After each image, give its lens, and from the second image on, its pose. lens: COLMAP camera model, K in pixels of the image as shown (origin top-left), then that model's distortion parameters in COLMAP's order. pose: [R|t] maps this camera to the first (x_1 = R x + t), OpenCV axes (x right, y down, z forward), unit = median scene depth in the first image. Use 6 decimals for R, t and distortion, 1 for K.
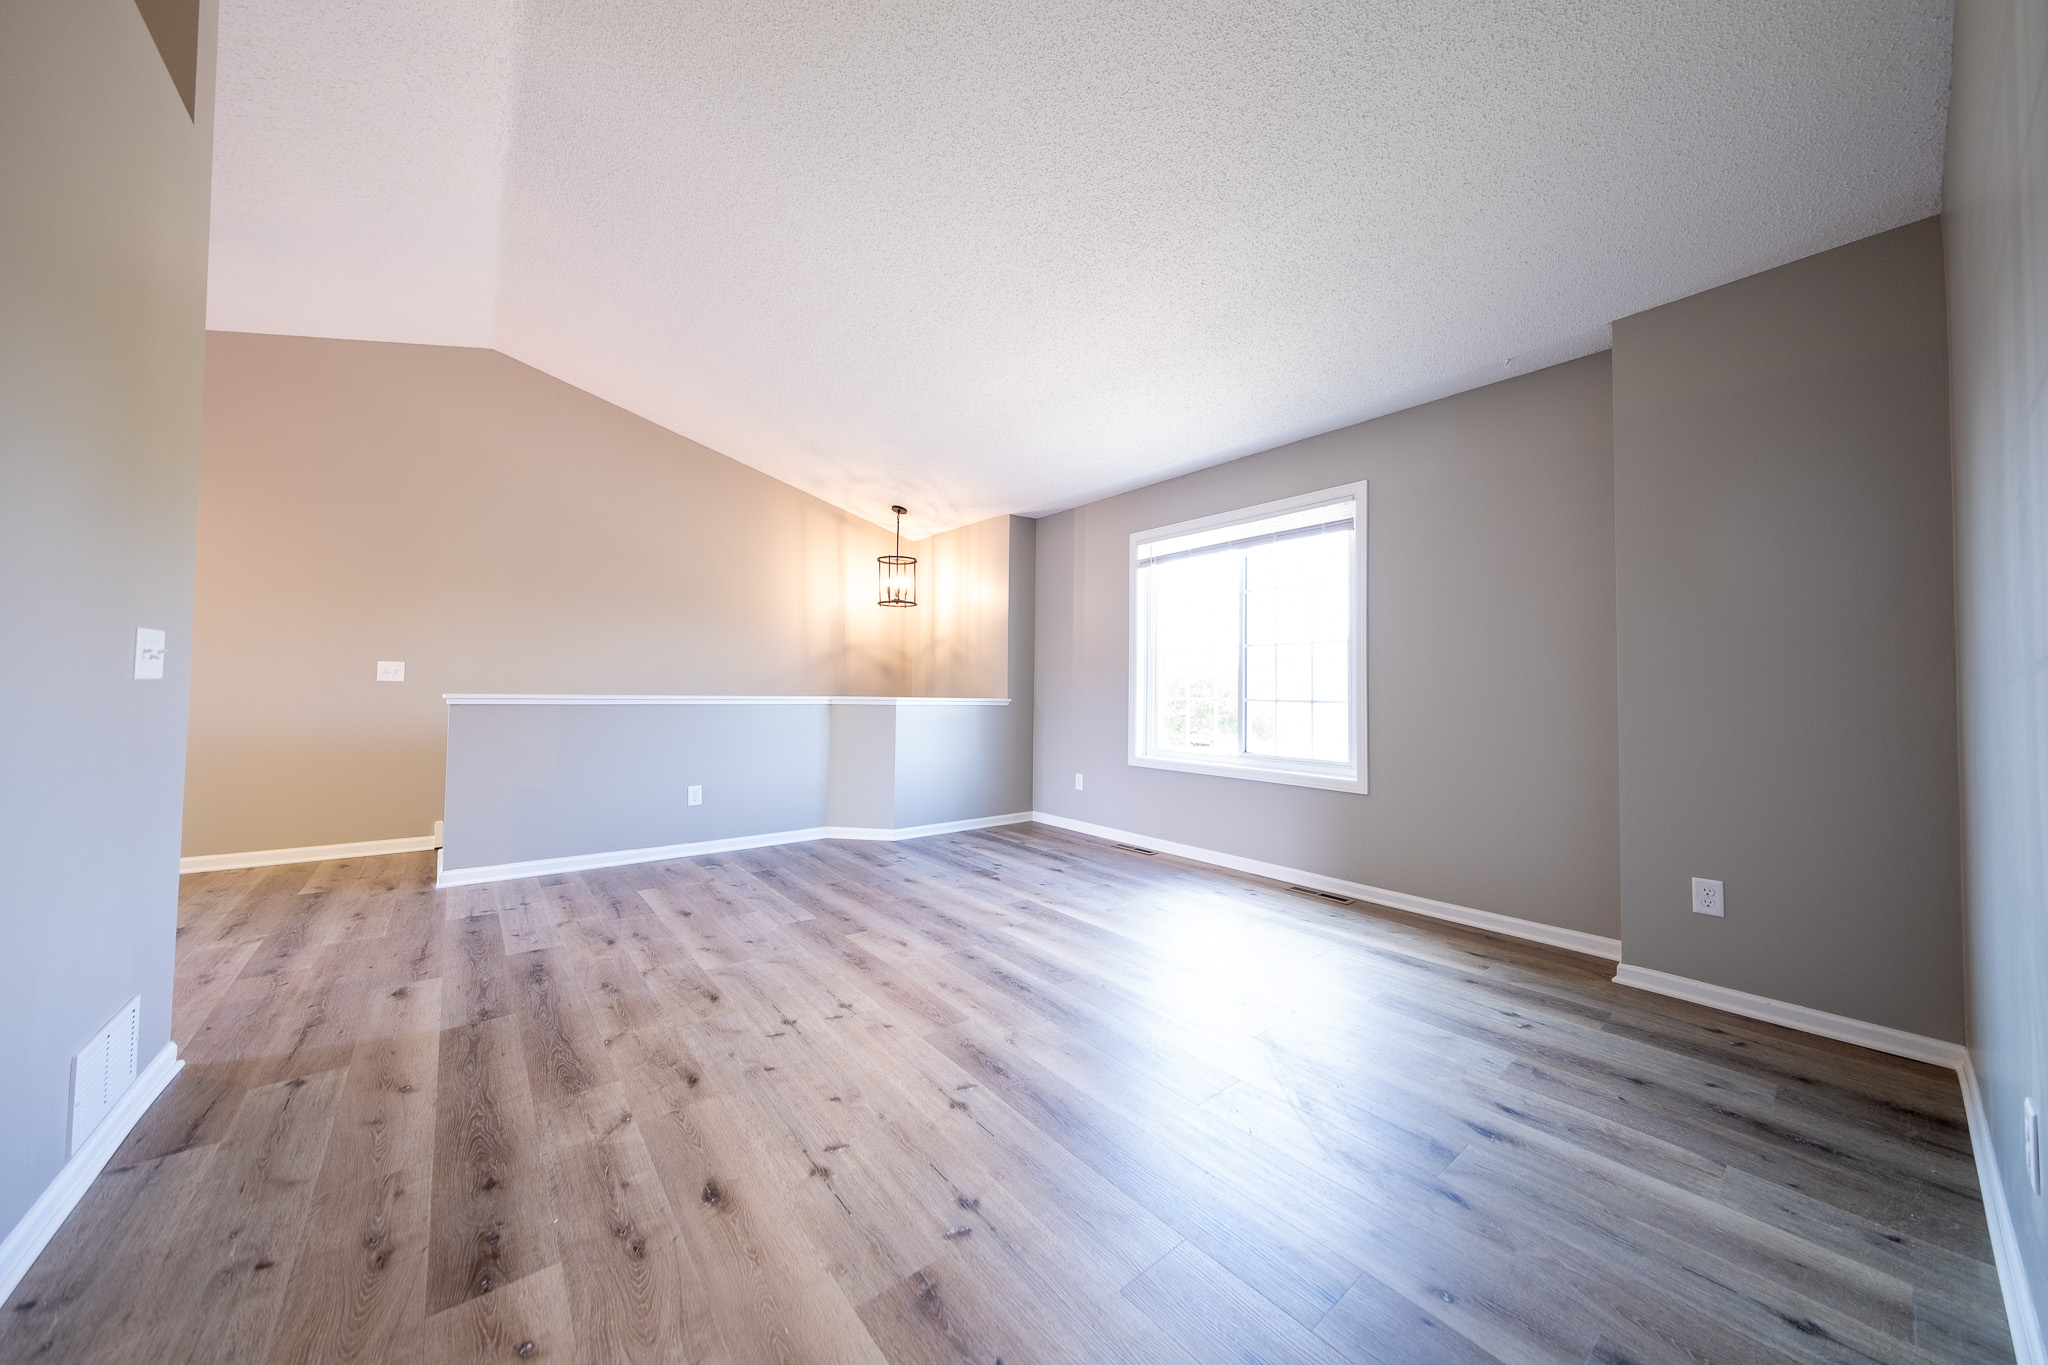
lens RADIAL K [[698.4, 0, 1024.0], [0, 698.4, 682.5], [0, 0, 1]] dist [0.010509, -0.000093]
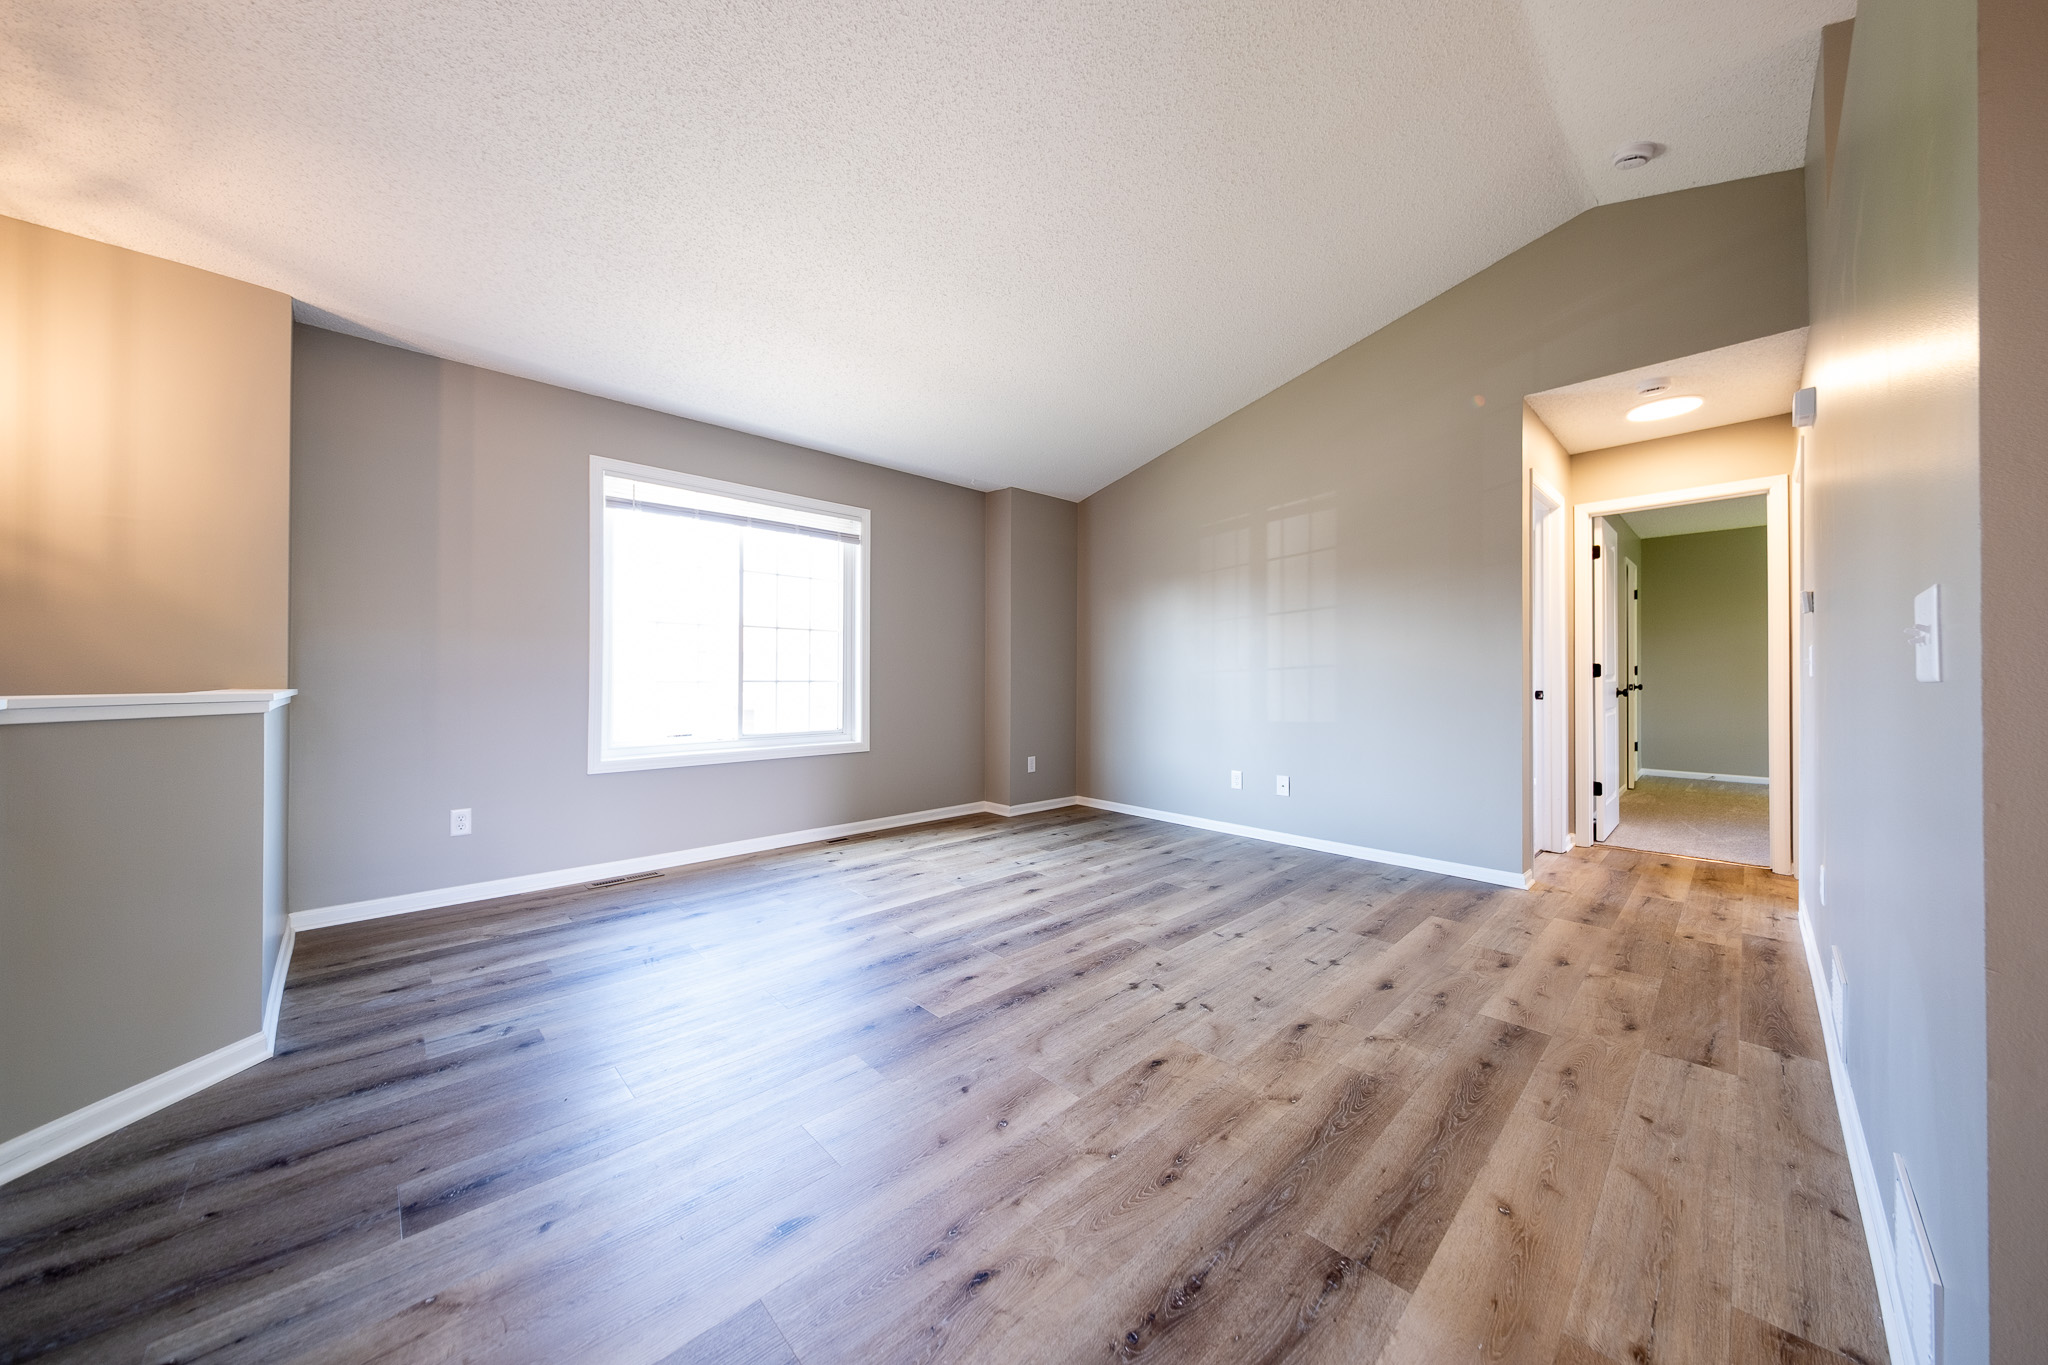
lens RADIAL K [[688.2, 0, 1024.0], [0, 688.2, 682.5], [0, 0, 1]] dist [-0.002103, -0.000264]
pose [[-0.083723, -0.019876, 0.996291, -1.223032], [-0.013910, 0.999727, 0.018776, 0.006295], [-0.996392, -0.012286, -0.083976, 1.246163]]
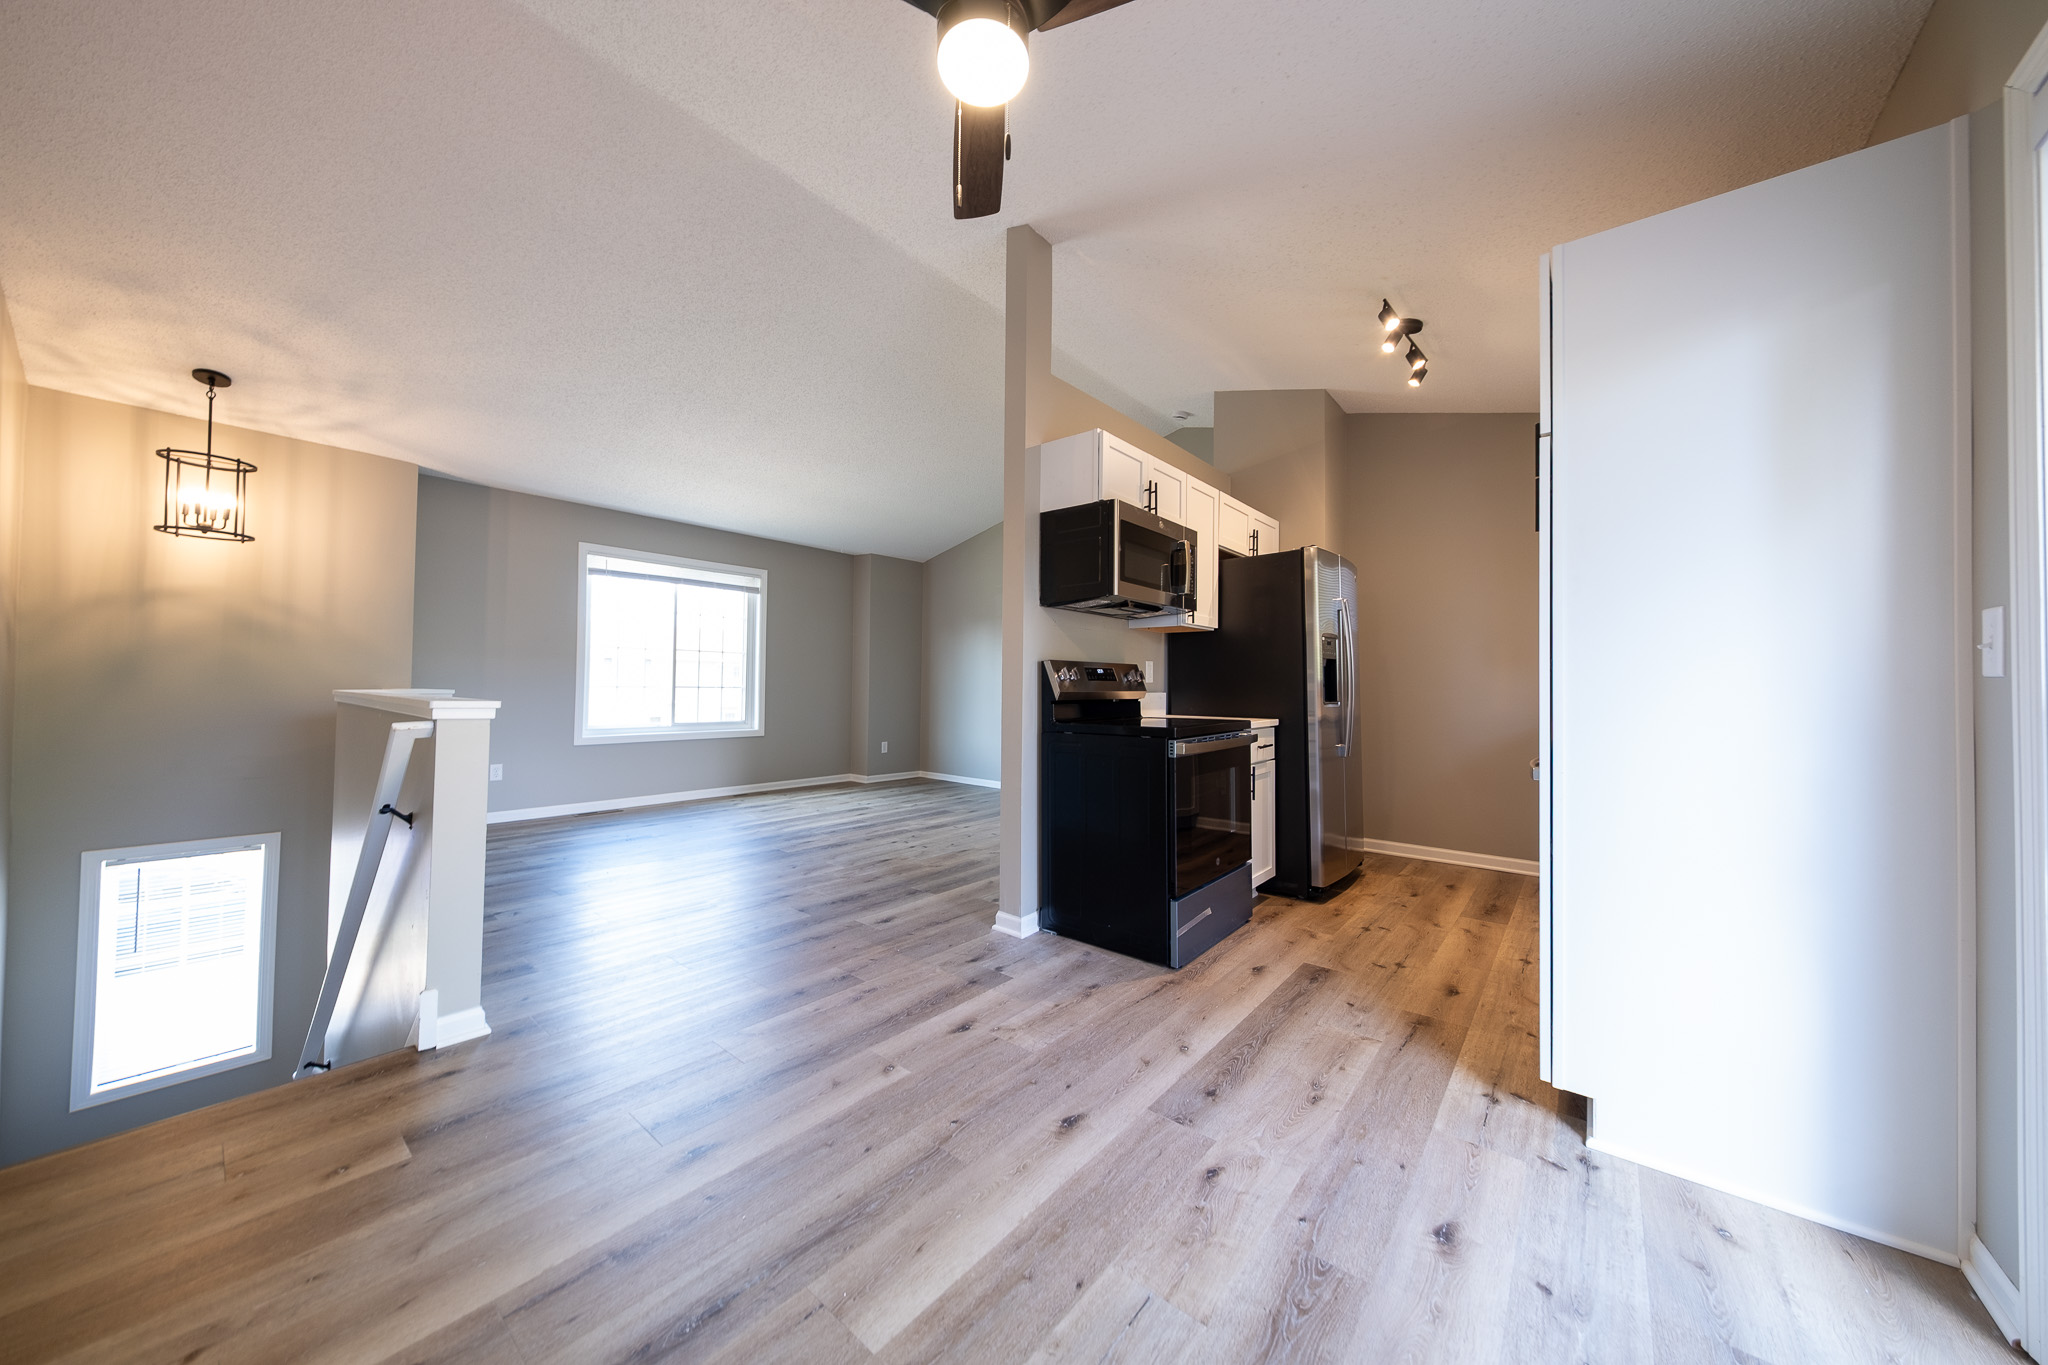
lens RADIAL K [[688.2, 0, 1024.0], [0, 688.2, 682.5], [0, 0, 1]] dist [-0.002103, -0.000264]
pose [[-0.198522, -0.006694, 0.980074, -2.230369], [-0.023420, 0.999724, 0.002084, -0.006928], [-0.979817, -0.022540, -0.198624, 1.037500]]
